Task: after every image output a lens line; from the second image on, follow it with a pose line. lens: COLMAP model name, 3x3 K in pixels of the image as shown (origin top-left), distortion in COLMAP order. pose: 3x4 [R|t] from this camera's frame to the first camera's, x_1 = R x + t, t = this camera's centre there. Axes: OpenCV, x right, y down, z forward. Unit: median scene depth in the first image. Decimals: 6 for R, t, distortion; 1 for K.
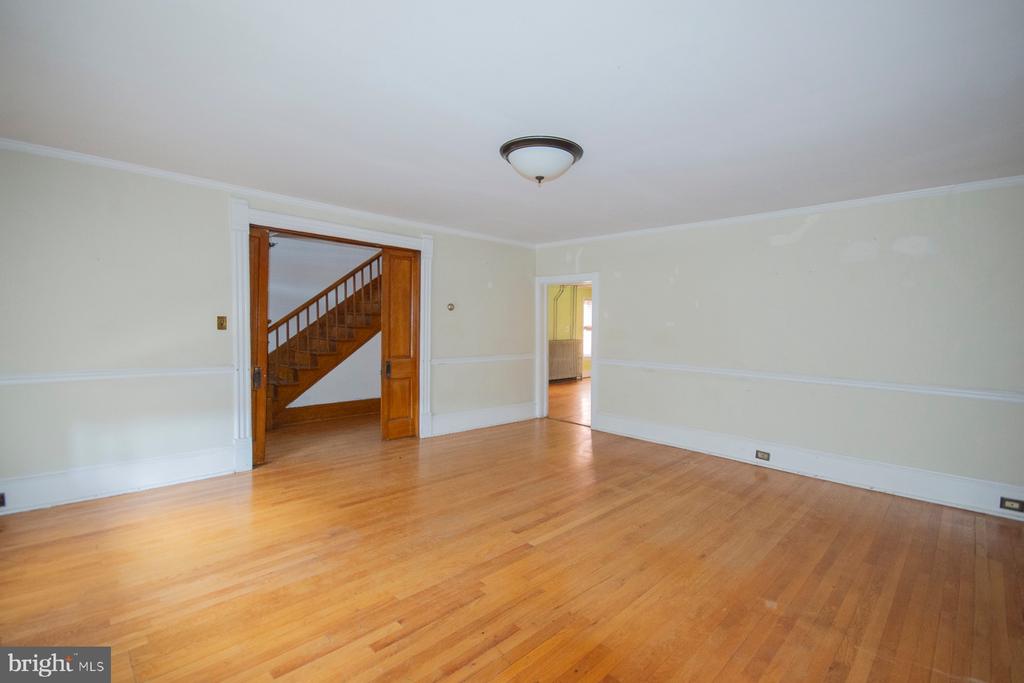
lens RADIAL K [[454.8, 0, 512.4], [0, 454.8, 340.7], [0, 0, 1]] dist [0.000559, -0.000489]
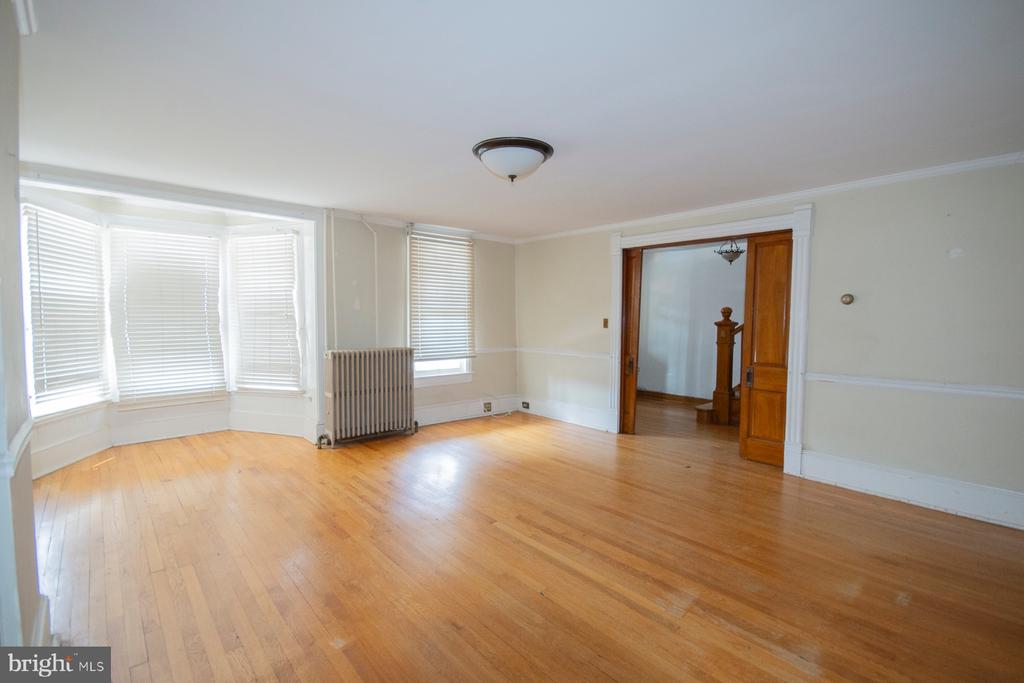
lens RADIAL K [[454.8, 0, 512.1], [0, 454.8, 341.9], [0, 0, 1]] dist [0.000559, -0.000489]
pose [[-0.039916, 0.030175, -0.998747, 0.607502], [-0.049963, 0.998233, 0.032157, -0.008928], [0.997953, 0.051184, -0.038338, 0.584374]]
